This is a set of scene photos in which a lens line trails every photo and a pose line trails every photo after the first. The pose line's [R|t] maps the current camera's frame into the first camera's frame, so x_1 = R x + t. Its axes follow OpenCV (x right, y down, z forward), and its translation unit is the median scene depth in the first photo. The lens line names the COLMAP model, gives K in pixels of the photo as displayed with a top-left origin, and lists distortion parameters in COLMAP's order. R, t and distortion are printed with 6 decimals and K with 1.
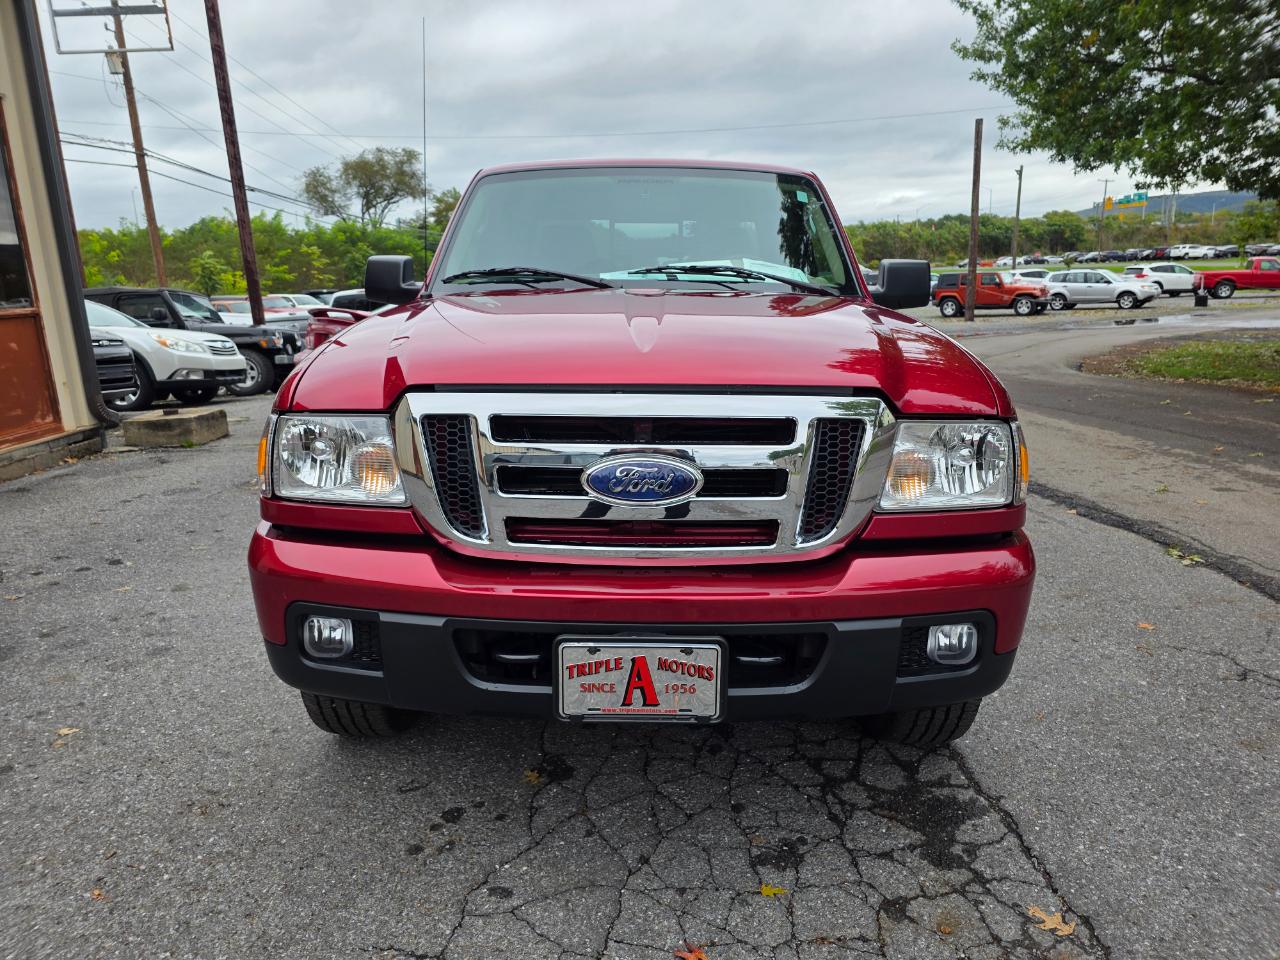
lens RADIAL K [[858.3, 0, 640.0], [0, 858.3, 484.0], [0, 0, 1]] dist [0.052338, -0.050802]
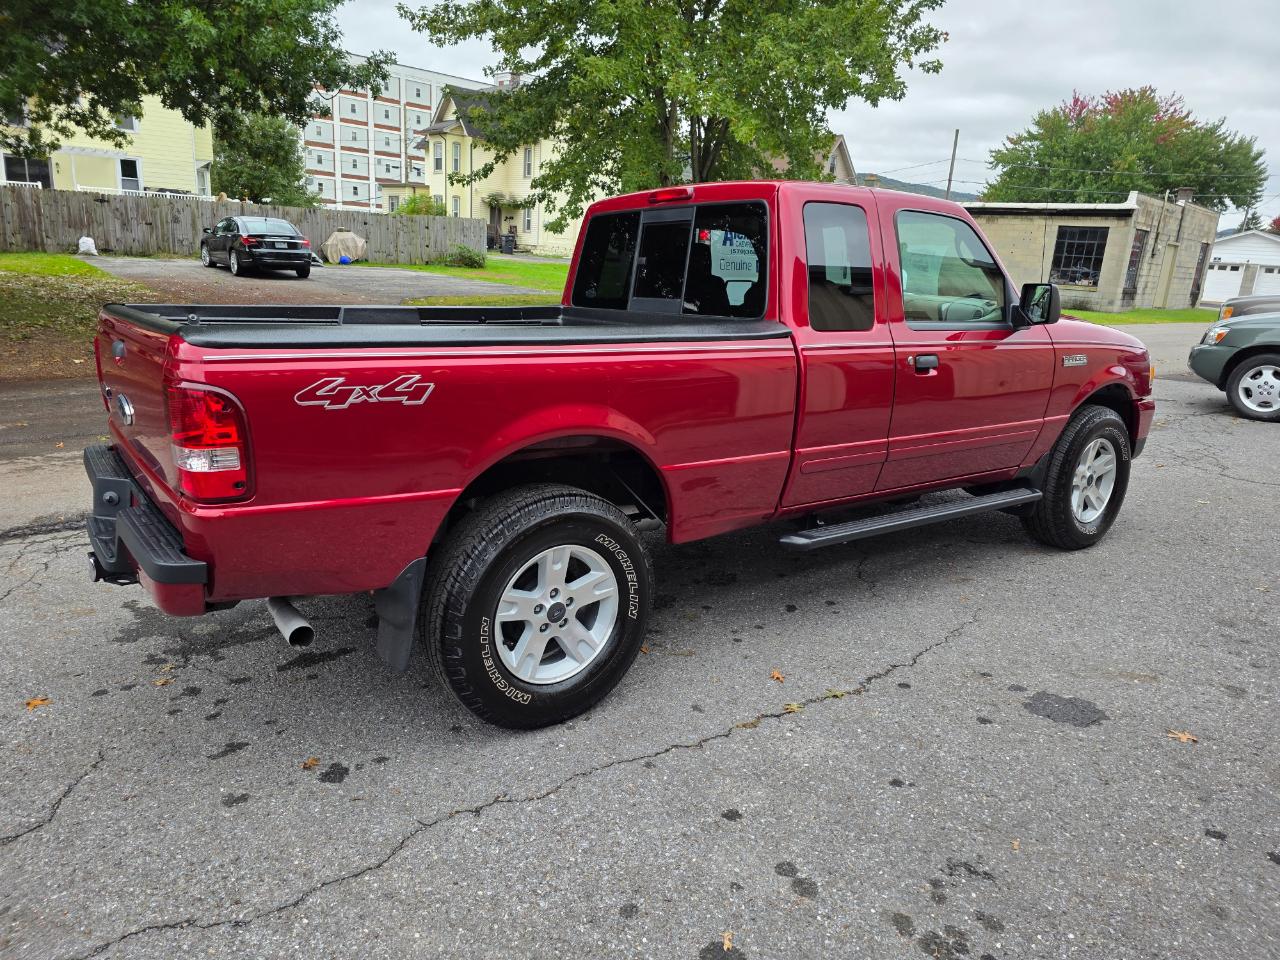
lens RADIAL K [[860.2, 0, 631.6], [0, 860.2, 478.8], [0, 0, 1]] dist [0.066749, -0.064948]
pose [[-0.594083, -0.201269, 0.778817, -1.341302], [0.149926, 0.923522, 0.353028, -0.747074], [-0.790309, 0.326493, -0.518474, 3.065290]]
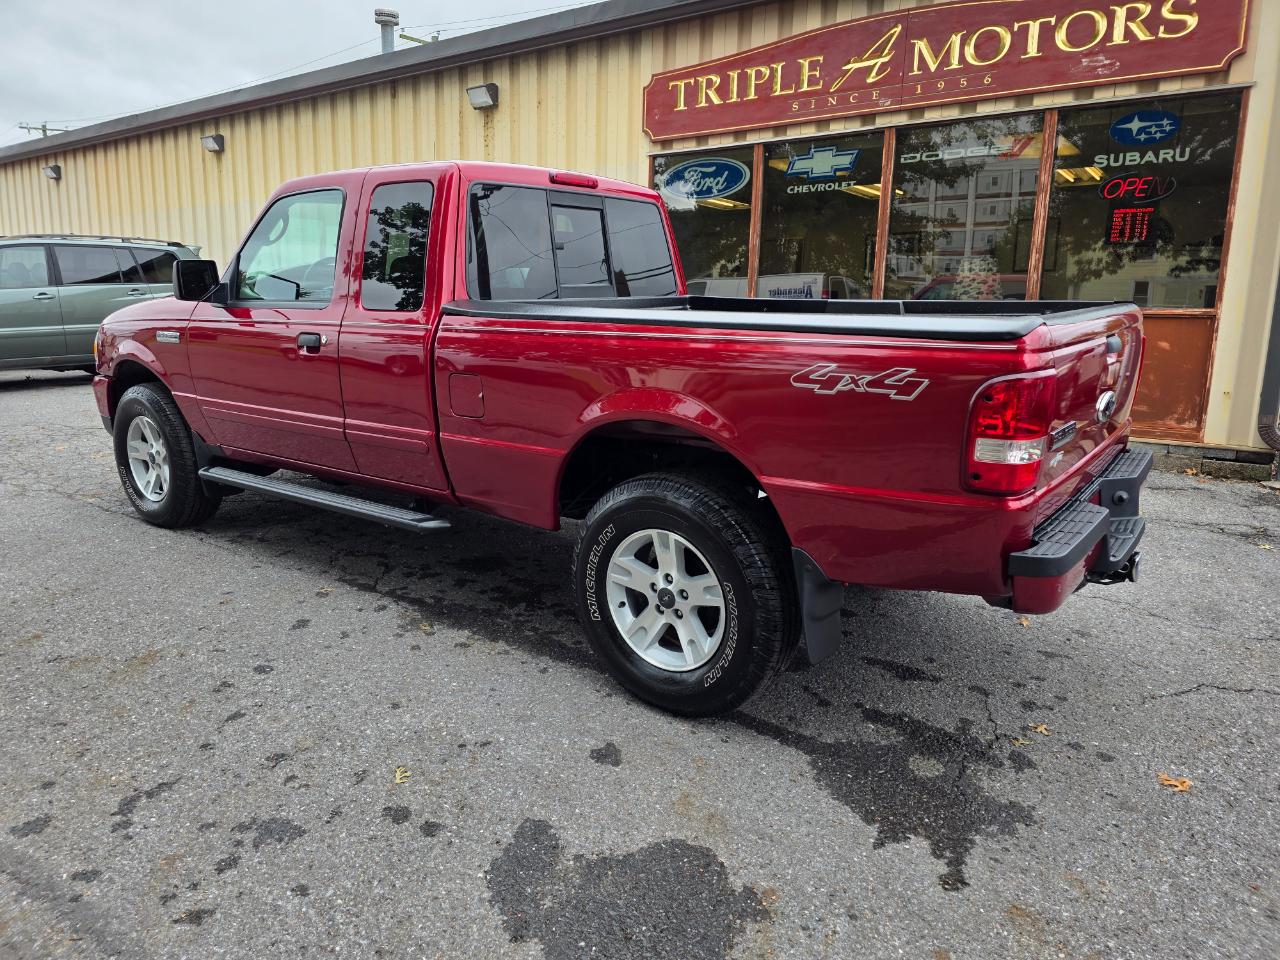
lens RADIAL K [[855.7, 0, 641.9], [0, 855.7, 473.0], [0, 0, 1]] dist [0.066774, -0.064040]
pose [[-0.590287, 0.170354, -0.789013, 1.318937], [-0.184112, 0.923296, 0.337087, -0.712340], [0.785916, 0.344245, -0.513645, 3.100881]]
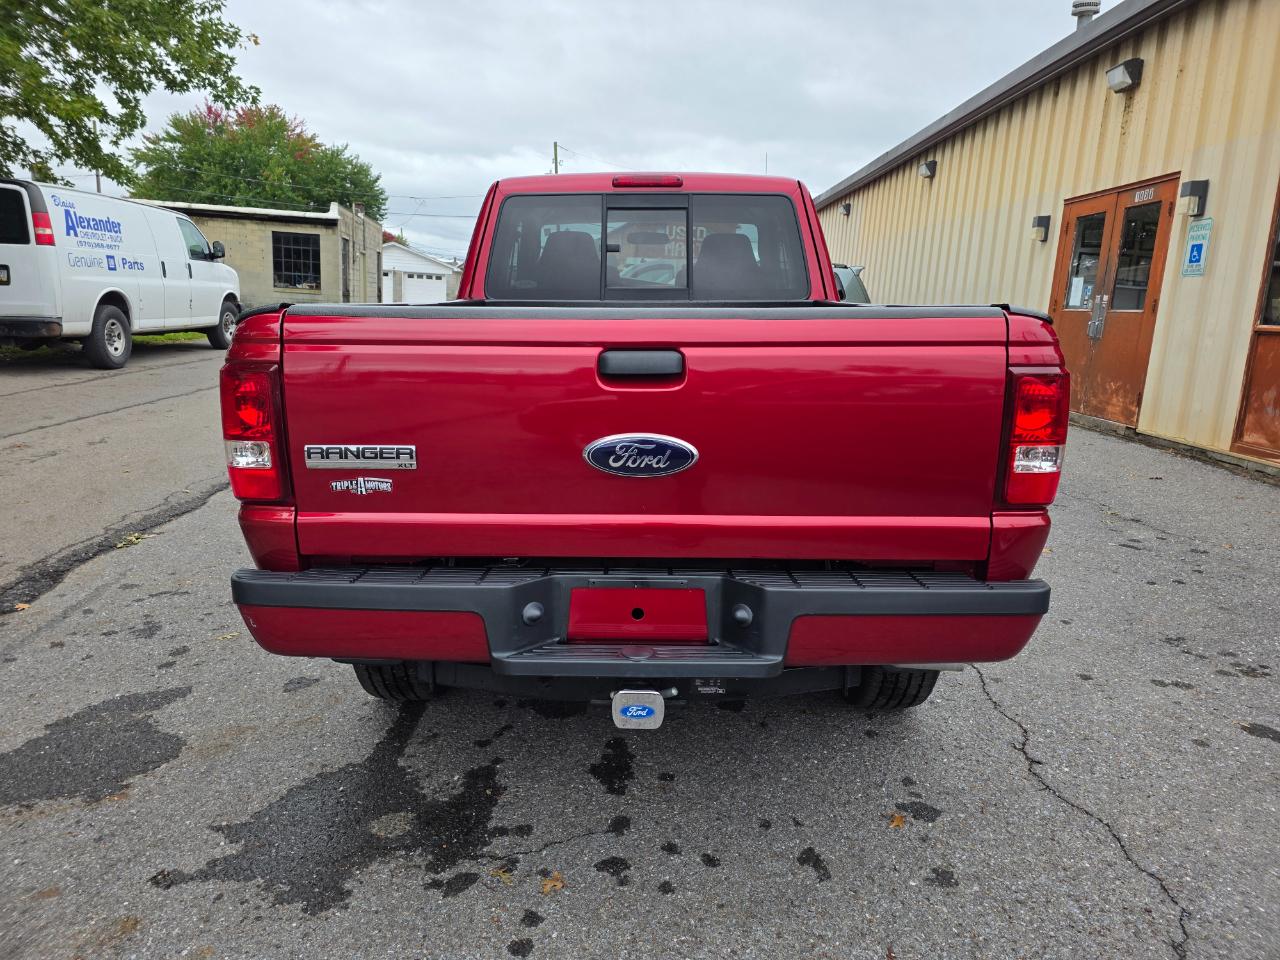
lens RADIAL K [[857.8, 0, 636.2], [0, 857.8, 474.5], [0, 0, 1]] dist [0.058089, -0.057069]
pose [[-0.999856, -0.013180, 0.010736, 0.010989], [-0.007578, 0.910918, 0.412517, -0.816031], [-0.015217, 0.412376, -0.910887, 3.664225]]
